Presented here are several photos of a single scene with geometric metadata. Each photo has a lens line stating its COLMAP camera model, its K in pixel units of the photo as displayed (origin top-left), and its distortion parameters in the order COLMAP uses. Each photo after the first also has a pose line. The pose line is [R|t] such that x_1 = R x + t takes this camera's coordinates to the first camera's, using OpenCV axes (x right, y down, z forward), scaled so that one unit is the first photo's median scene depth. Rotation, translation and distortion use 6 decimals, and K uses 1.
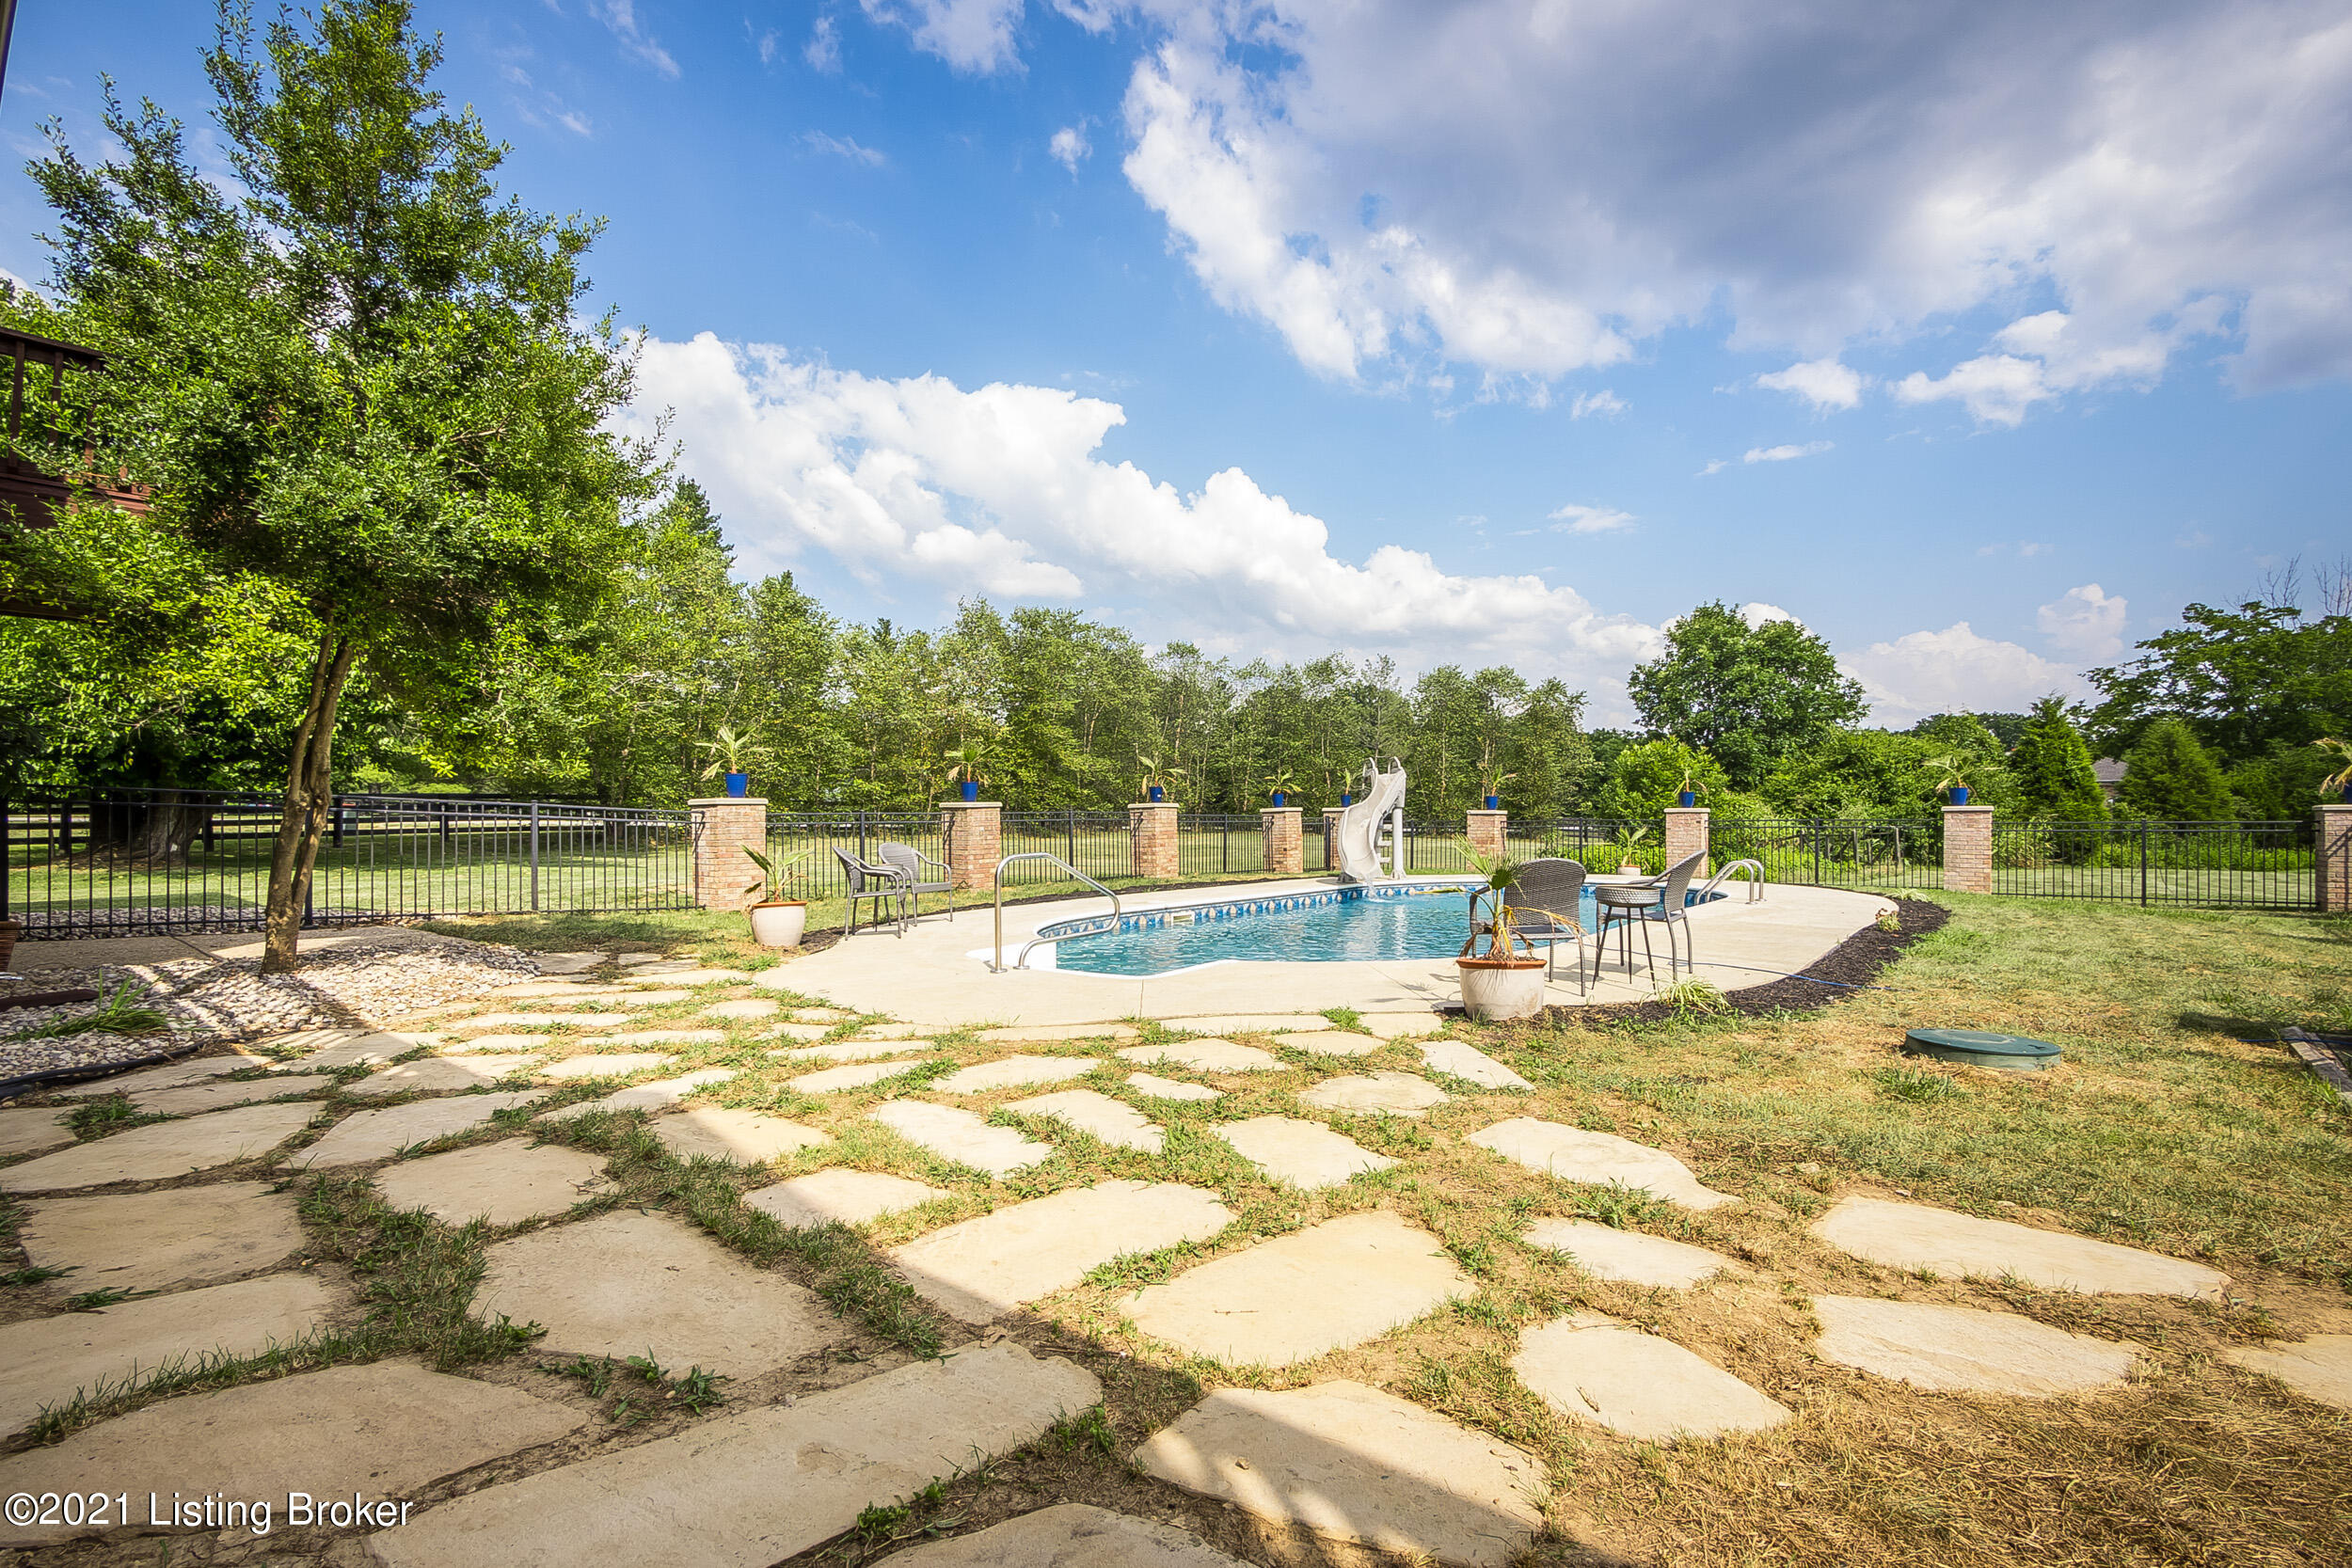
lens RADIAL K [[1025.7, 0, 1185.1], [0, 1025.7, 782.2], [0, 0, 1]] dist [-0.004898, -0.000950]
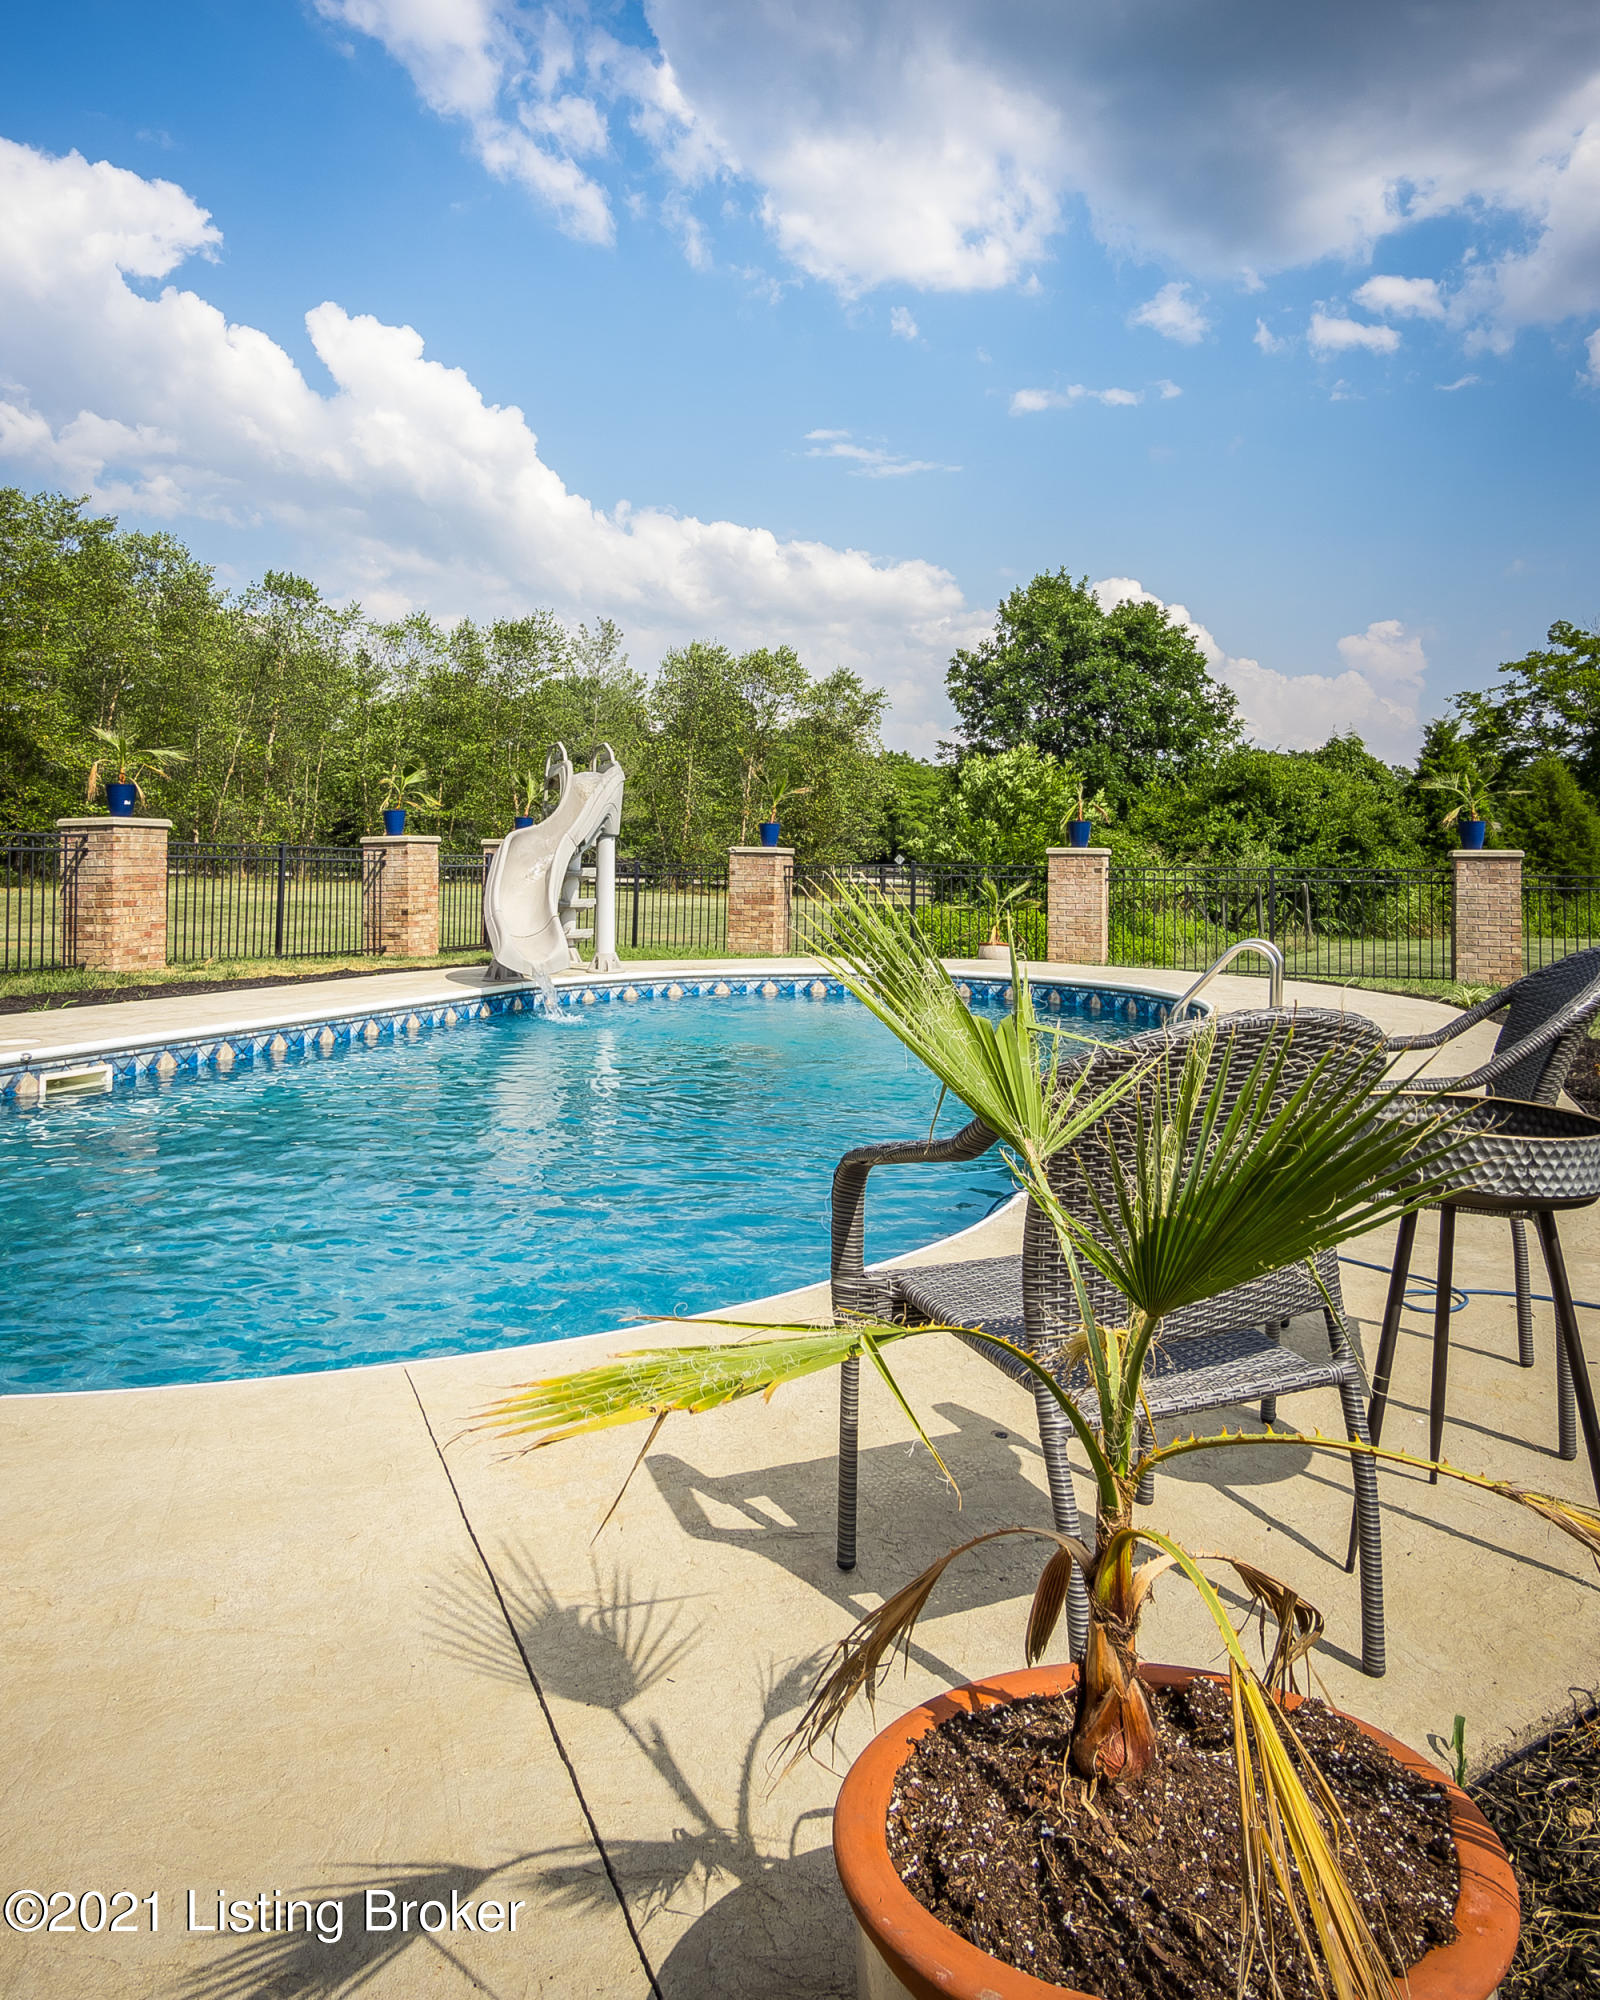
lens RADIAL K [[1375.3, 0, 810.7], [0, 1375.3, 984.4], [0, 0, 1]] dist [0.008227, 0.003968]
pose [[0.945009, -0.014323, 0.326731, 0.034915], [-0.025605, 0.992734, 0.117575, 0.007087], [-0.326041, -0.119475, 0.937775, 0.138322]]
